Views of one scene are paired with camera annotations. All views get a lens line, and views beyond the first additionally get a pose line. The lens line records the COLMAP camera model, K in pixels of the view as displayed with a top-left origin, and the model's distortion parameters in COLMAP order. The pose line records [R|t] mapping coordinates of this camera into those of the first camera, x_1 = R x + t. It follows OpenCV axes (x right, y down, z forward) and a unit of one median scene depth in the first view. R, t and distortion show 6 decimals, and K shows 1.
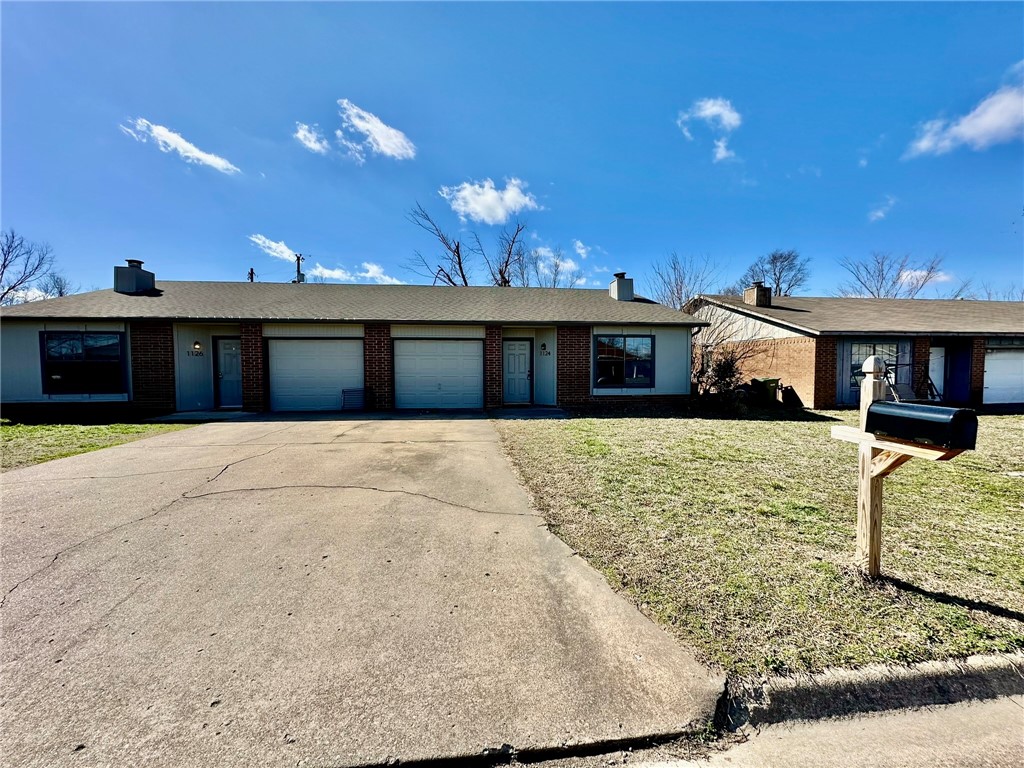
lens RADIAL K [[406.5, 0, 512.0], [0, 406.5, 384.0], [0, 0, 1]] dist [-0.003393, -0.000250]
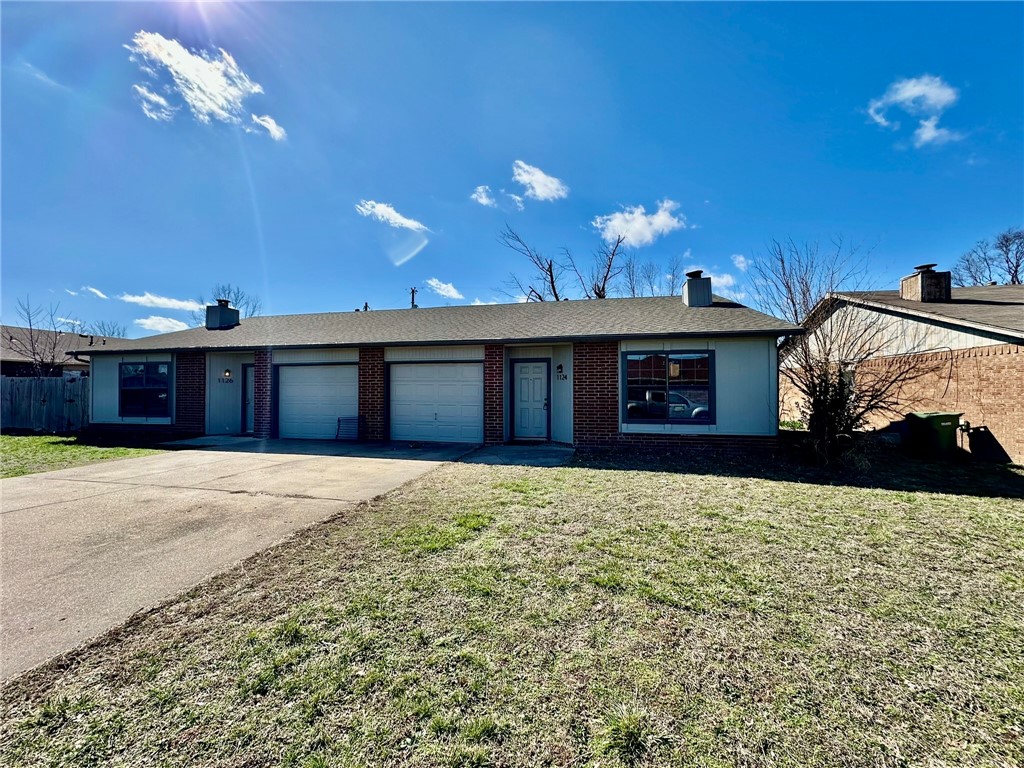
lens RADIAL K [[406.5, 0, 512.0], [0, 406.5, 384.0], [0, 0, 1]] dist [-0.003393, -0.000250]
pose [[0.943720, -0.004224, -0.330719, 0.244905], [-0.014118, 0.998493, -0.053039, -0.018107], [0.330444, 0.054724, 0.942238, 0.214895]]
